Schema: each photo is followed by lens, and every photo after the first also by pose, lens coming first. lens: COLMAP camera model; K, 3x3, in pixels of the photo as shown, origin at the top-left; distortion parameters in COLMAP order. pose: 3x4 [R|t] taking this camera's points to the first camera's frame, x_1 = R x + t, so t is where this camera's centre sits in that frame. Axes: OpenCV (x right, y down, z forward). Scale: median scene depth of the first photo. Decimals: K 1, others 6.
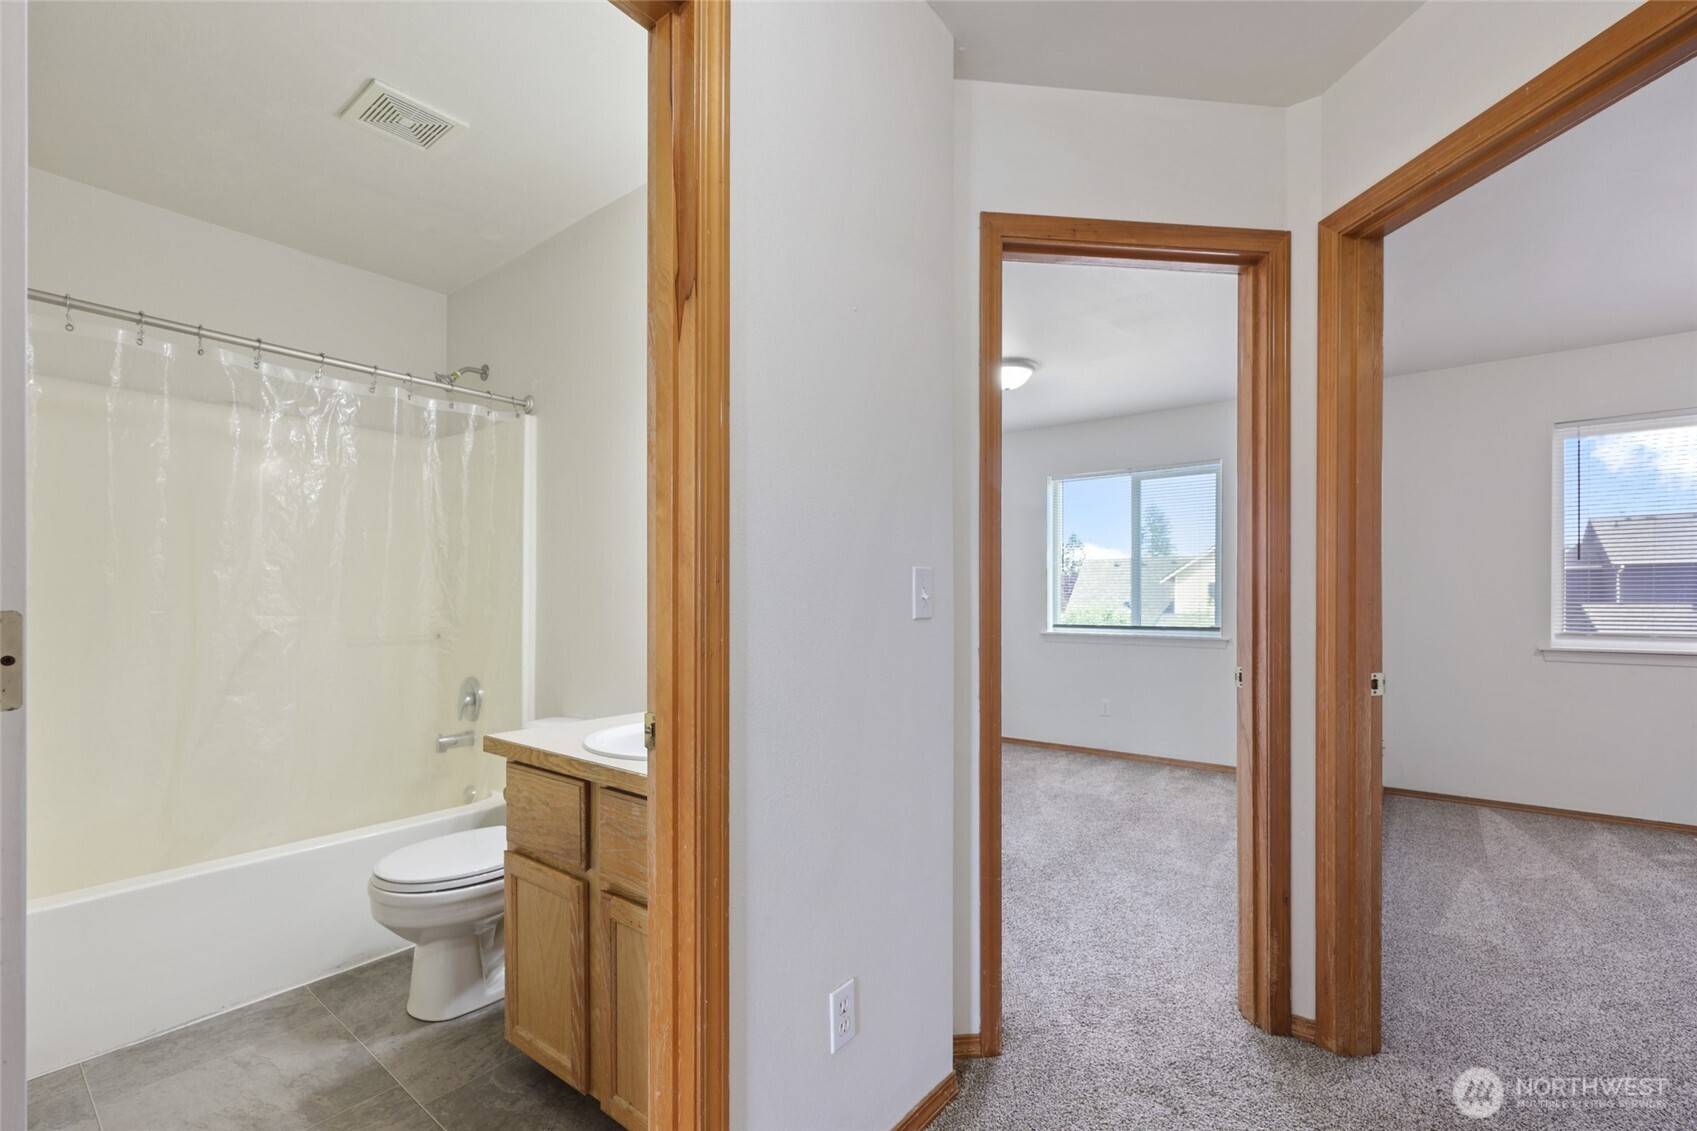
lens RADIAL K [[742.7, 0, 844.0], [0, 742.7, 595.4], [0, 0, 1]] dist [0.001291, -0.000007]
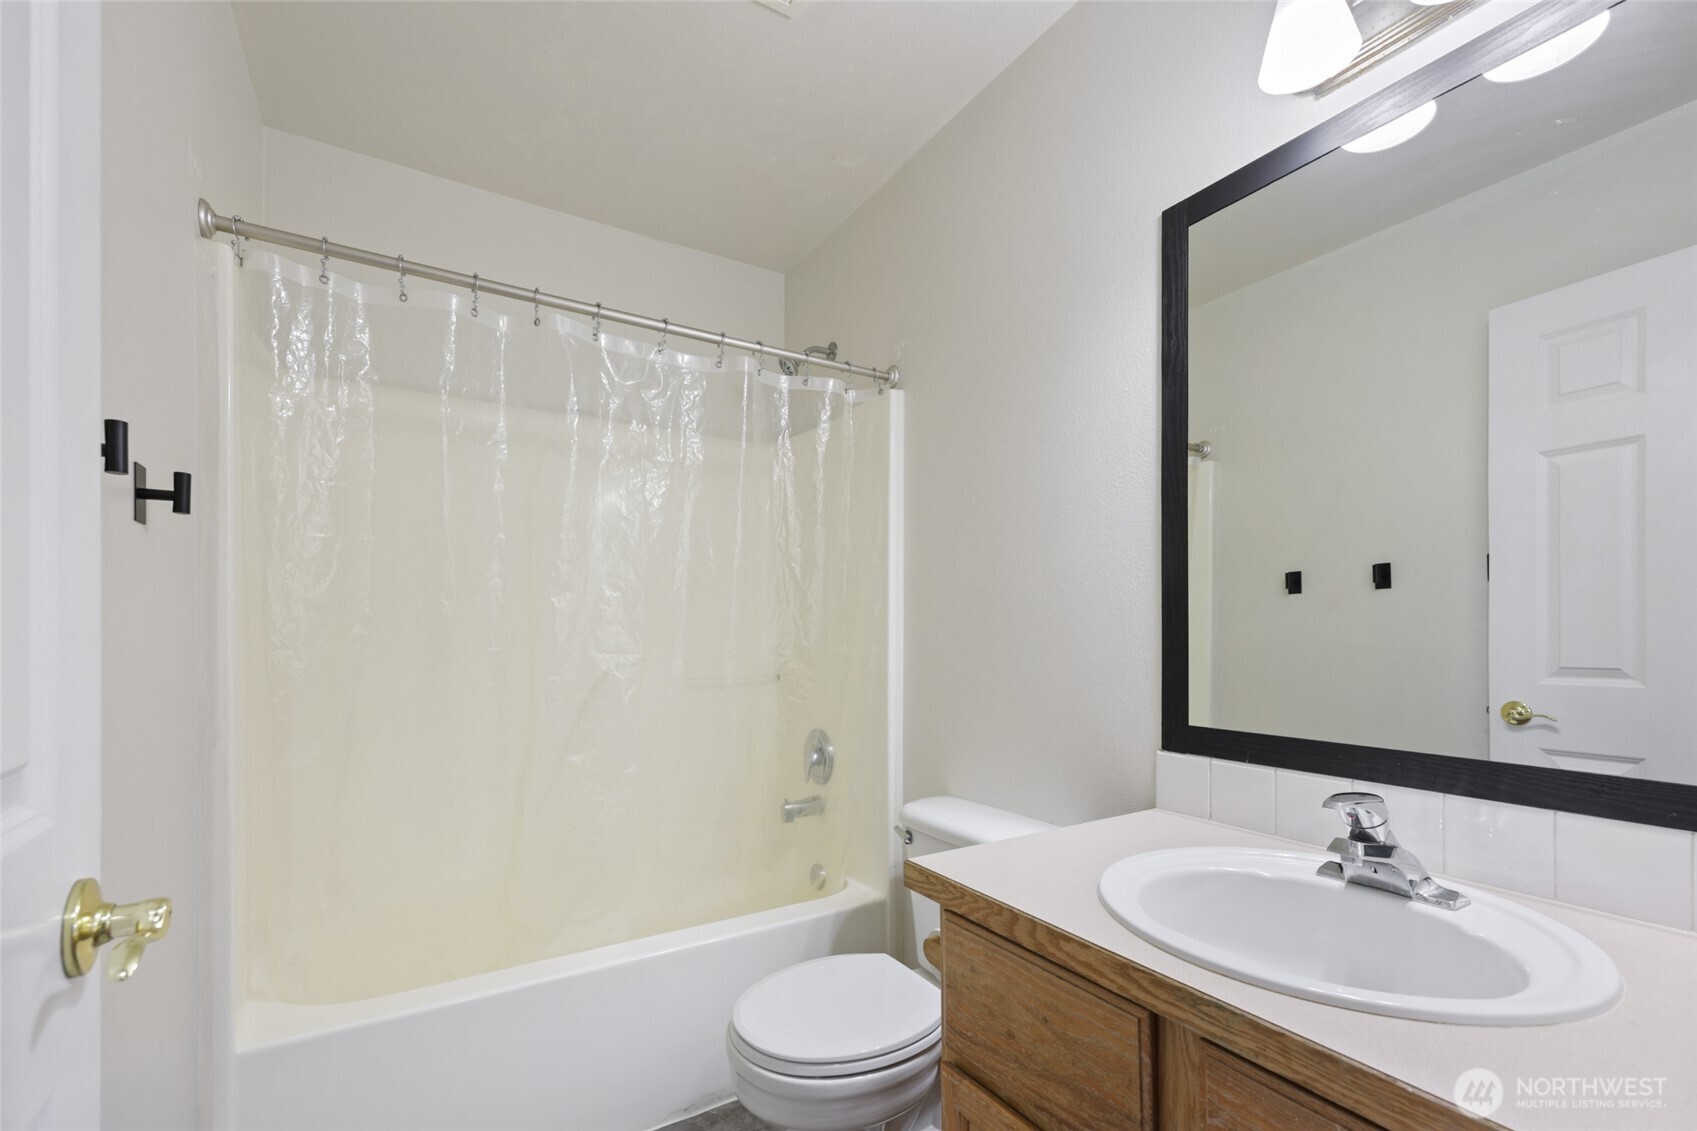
lens RADIAL K [[719.3, 0, 850.0], [0, 719.3, 629.6], [0, 0, 1]] dist [-0.001046, -0.000097]
pose [[0.943307, -0.001285, -0.331919, -0.265957], [0.001780, 0.999998, 0.001188, 0.001068], [0.331917, -0.001712, 0.943307, 0.347772]]
